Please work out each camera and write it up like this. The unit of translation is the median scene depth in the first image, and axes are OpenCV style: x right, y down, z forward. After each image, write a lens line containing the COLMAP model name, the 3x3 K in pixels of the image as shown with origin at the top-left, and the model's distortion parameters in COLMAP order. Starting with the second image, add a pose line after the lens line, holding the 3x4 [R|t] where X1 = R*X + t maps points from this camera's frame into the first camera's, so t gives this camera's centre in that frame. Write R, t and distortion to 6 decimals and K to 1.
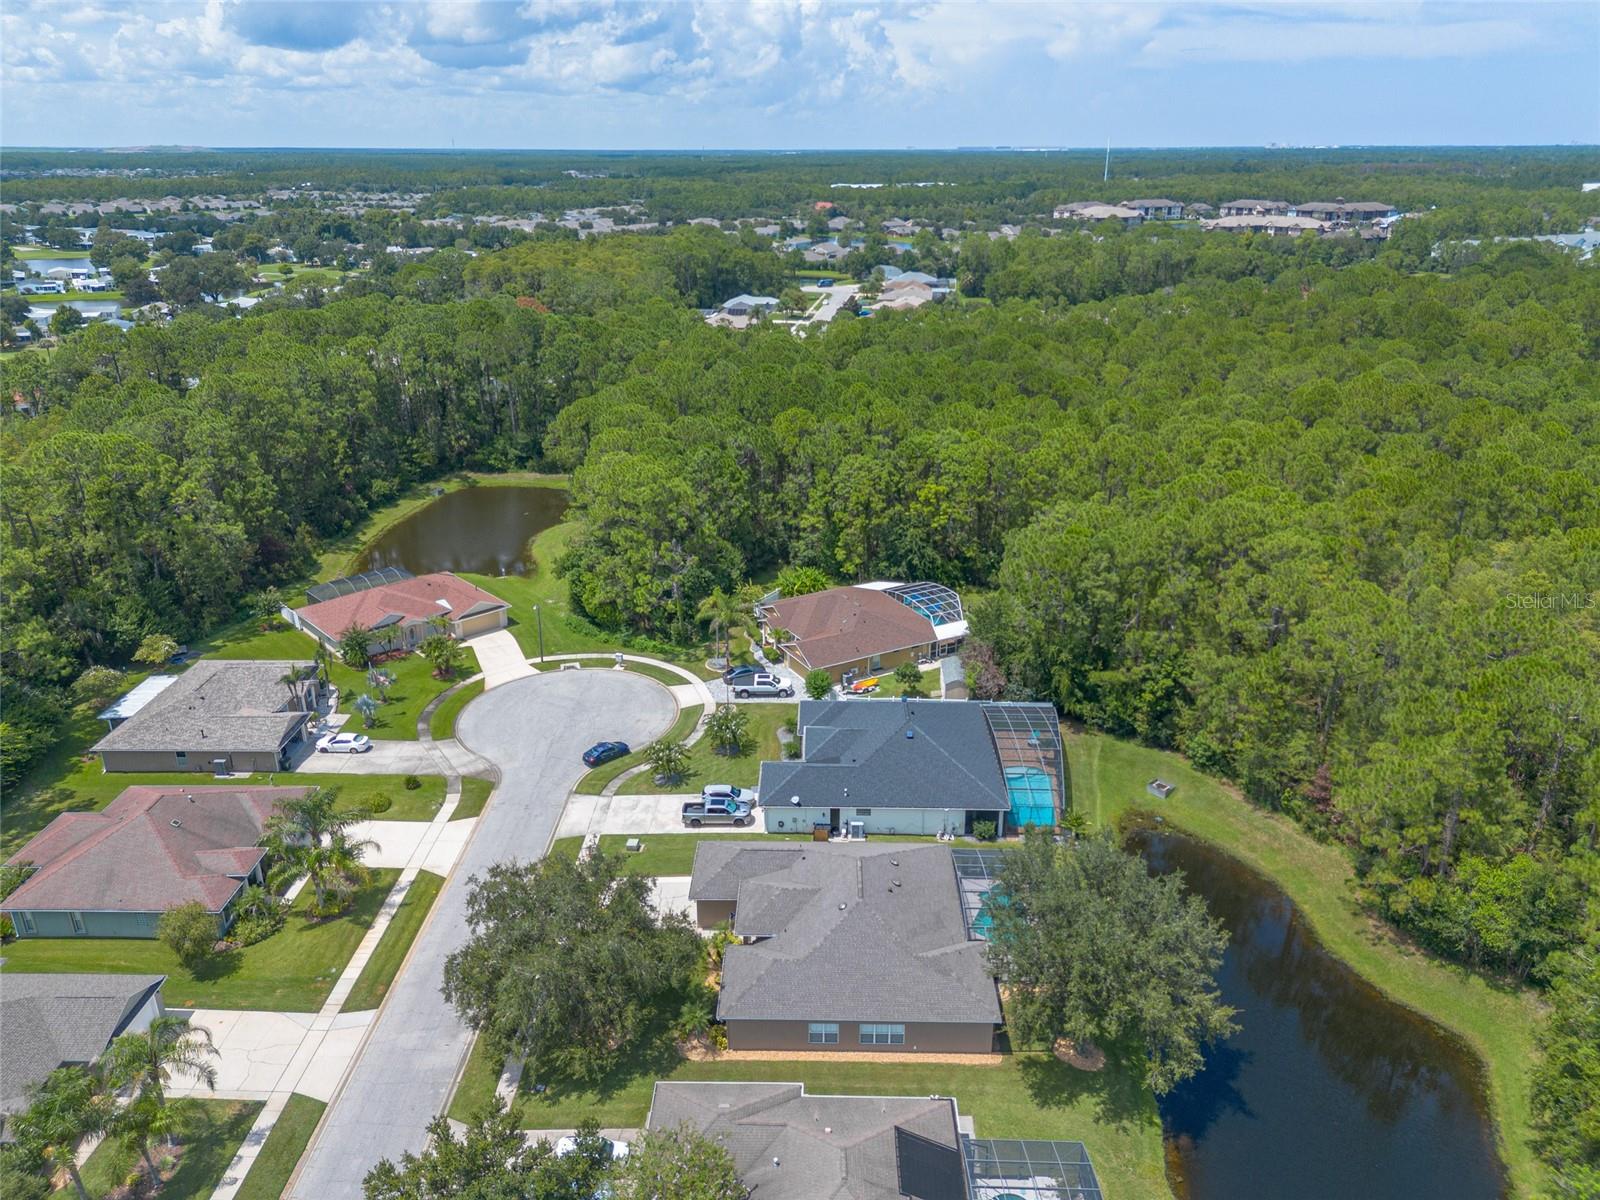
lens RADIAL K [[1131.3, 0, 803.2], [0, 1131.3, 602.2], [0, 0, 1]] dist [0.059115, -0.047901]
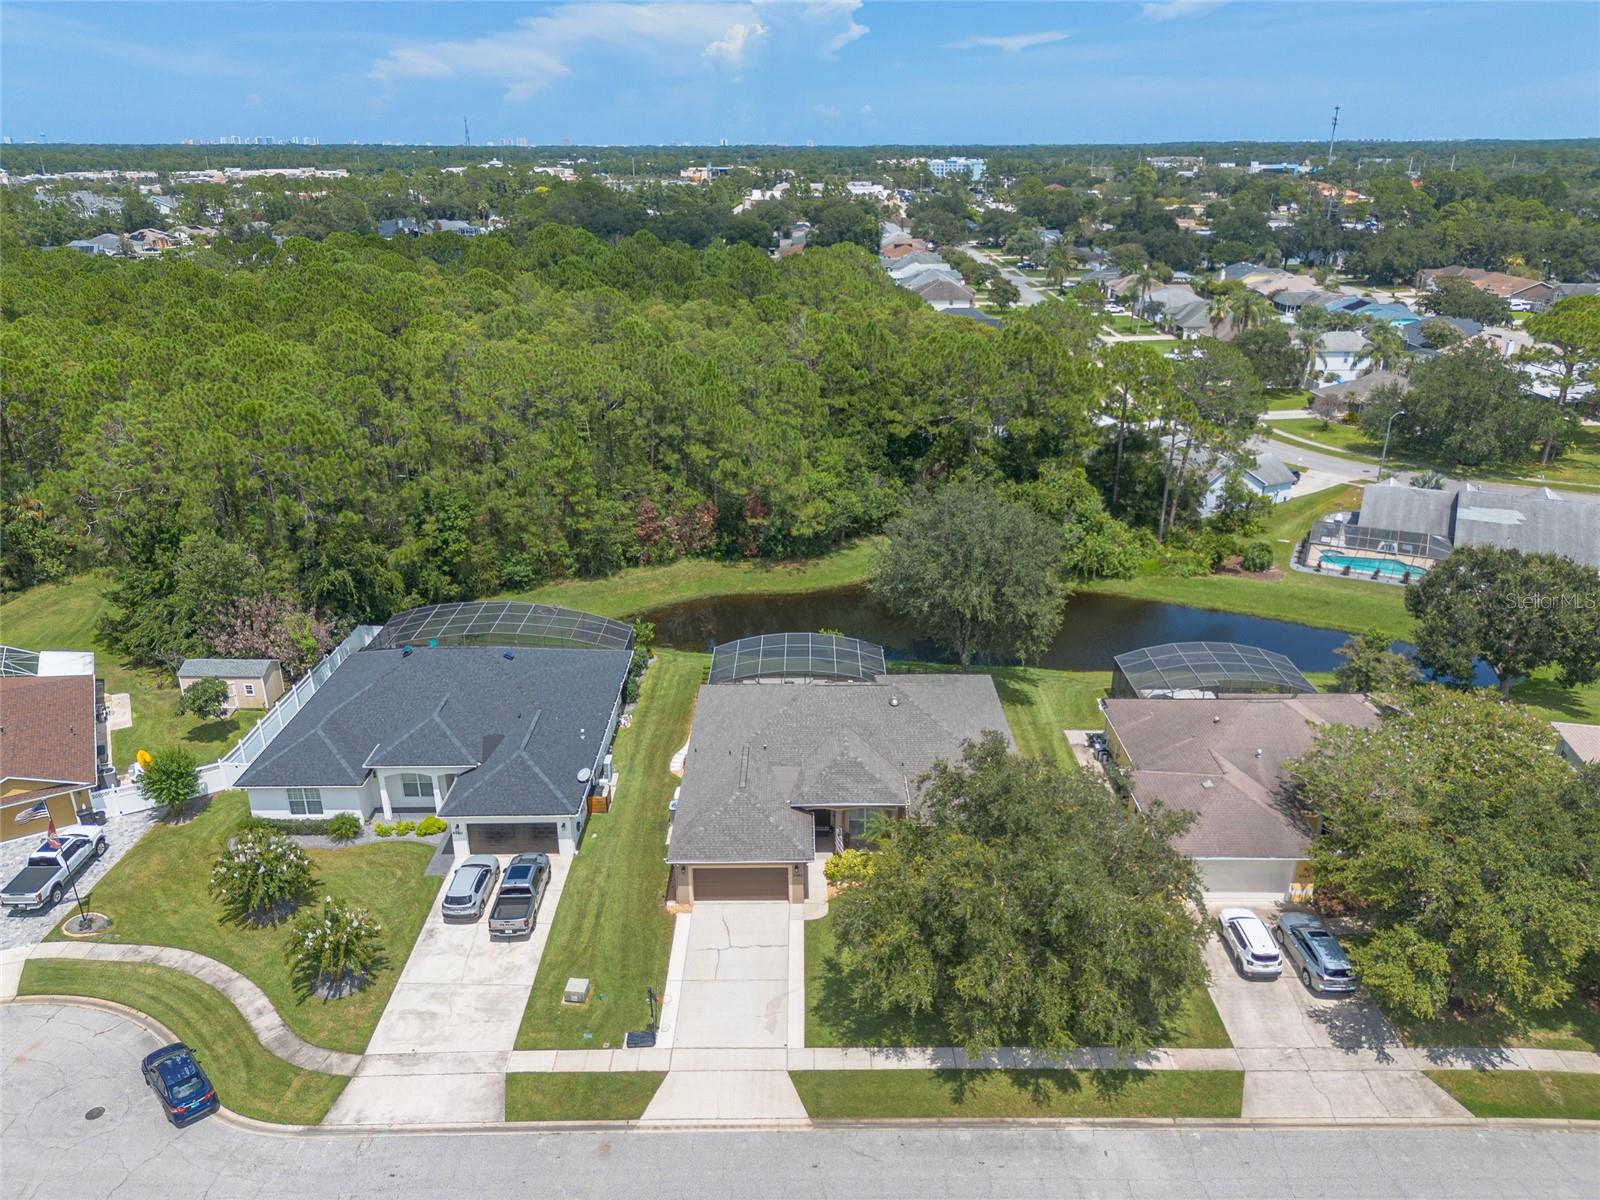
lens RADIAL K [[1131.3, 0, 811.3], [0, 1131.3, 591.4], [0, 0, 1]] dist [0.059115, -0.047901]
pose [[-0.024837, -0.362658, 0.931591, -0.489805], [0.373641, 0.860975, 0.345130, -0.081582], [-0.927241, 0.356653, 0.114120, 0.629047]]
